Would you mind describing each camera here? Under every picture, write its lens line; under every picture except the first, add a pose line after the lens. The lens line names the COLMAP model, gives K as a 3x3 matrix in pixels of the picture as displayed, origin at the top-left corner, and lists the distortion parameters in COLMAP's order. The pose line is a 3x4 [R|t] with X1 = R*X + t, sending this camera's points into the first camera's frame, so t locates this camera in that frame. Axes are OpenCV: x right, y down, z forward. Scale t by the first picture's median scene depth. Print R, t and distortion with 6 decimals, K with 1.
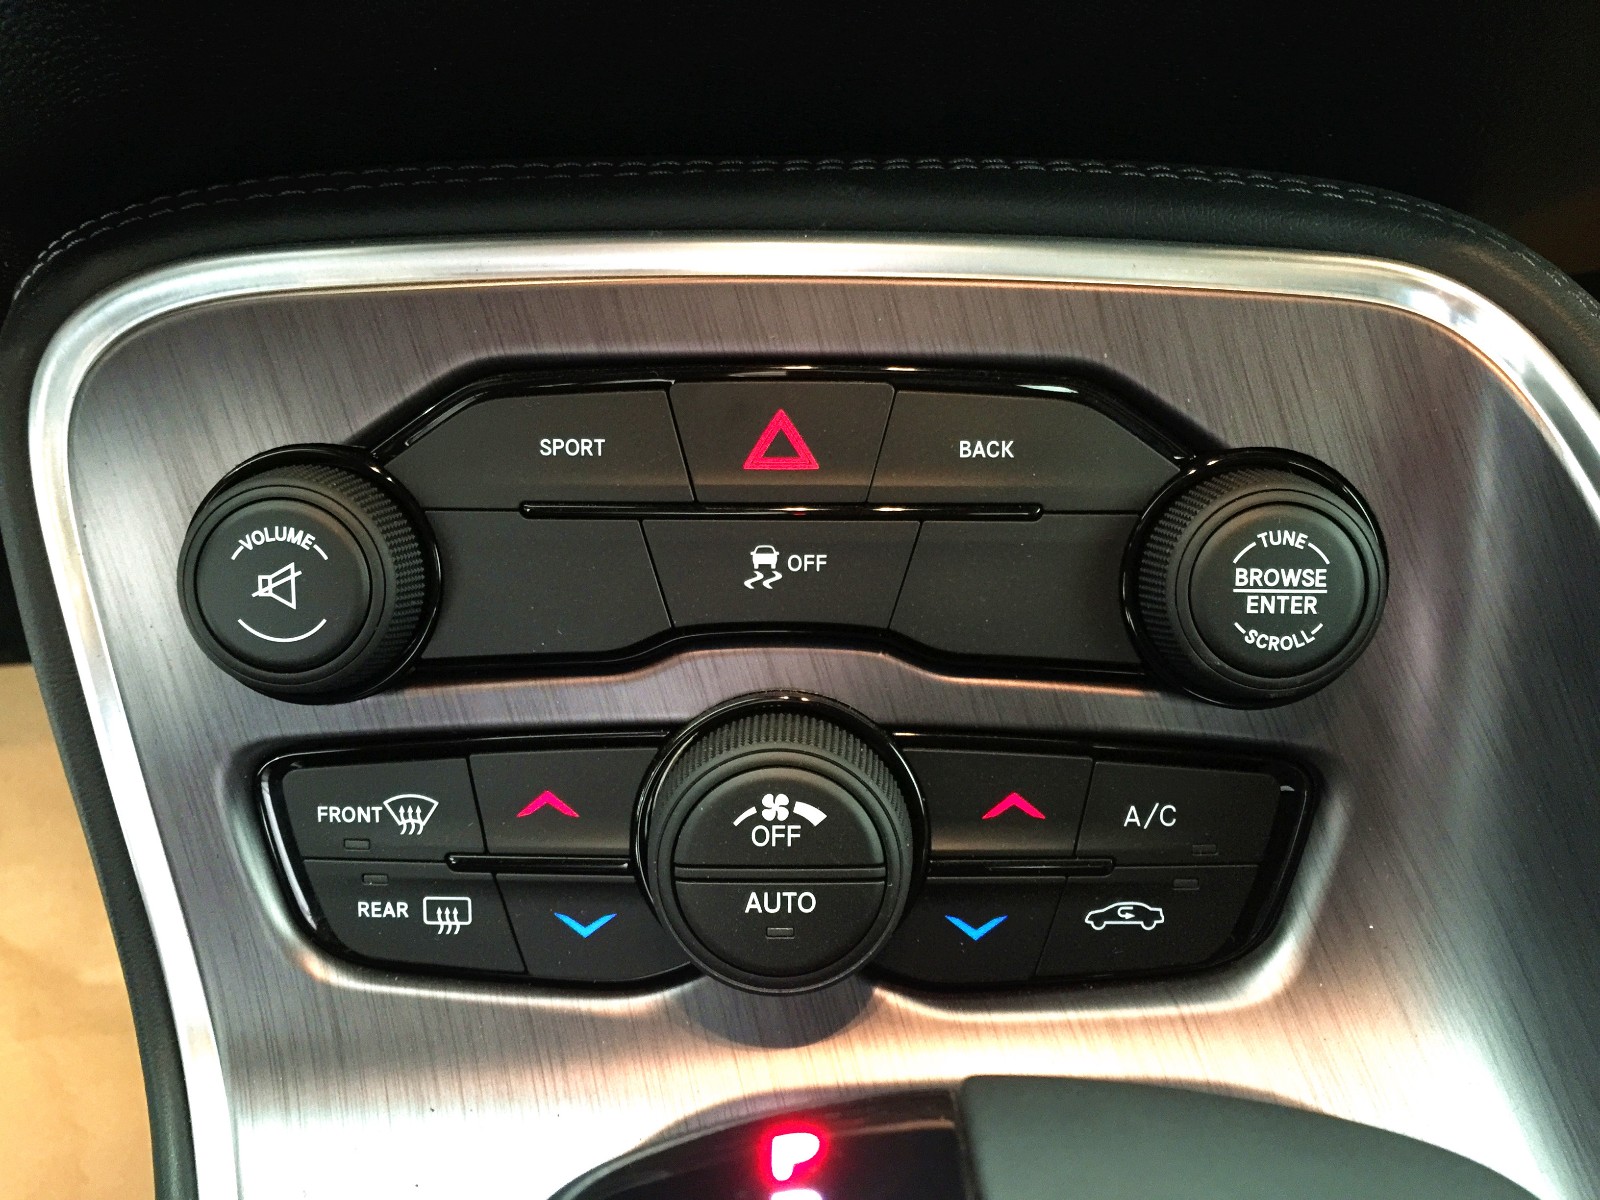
lens RADIAL K [[1410.8, 0, 800.0], [0, 1410.8, 600.0], [0, 0, 1]] dist [0.095326, -0.146711]
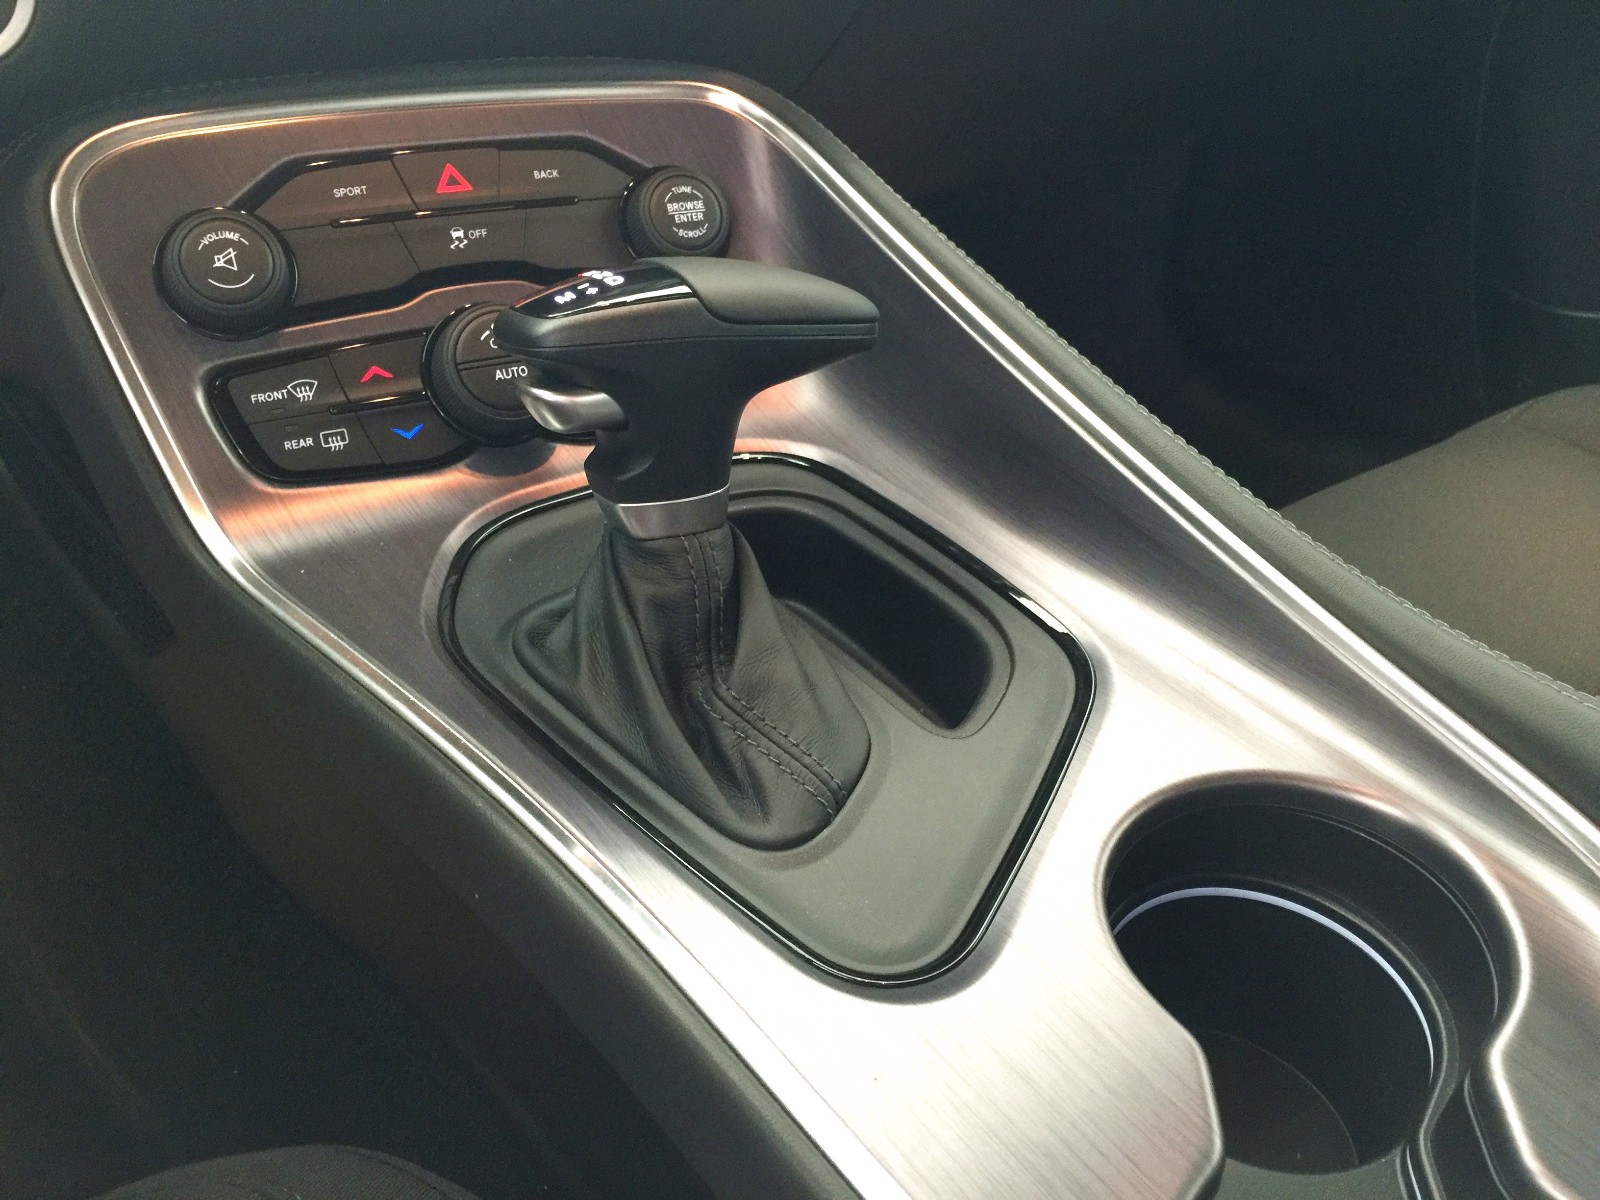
lens RADIAL K [[1410.8, 0, 800.0], [0, 1410.8, 600.0], [0, 0, 1]] dist [0.095326, -0.146711]
pose [[0.889834, -0.213454, 0.403278, -0.540847], [0.274359, 0.956507, -0.099098, 0.838899], [-0.364585, 0.198823, 0.909696, -0.997322]]
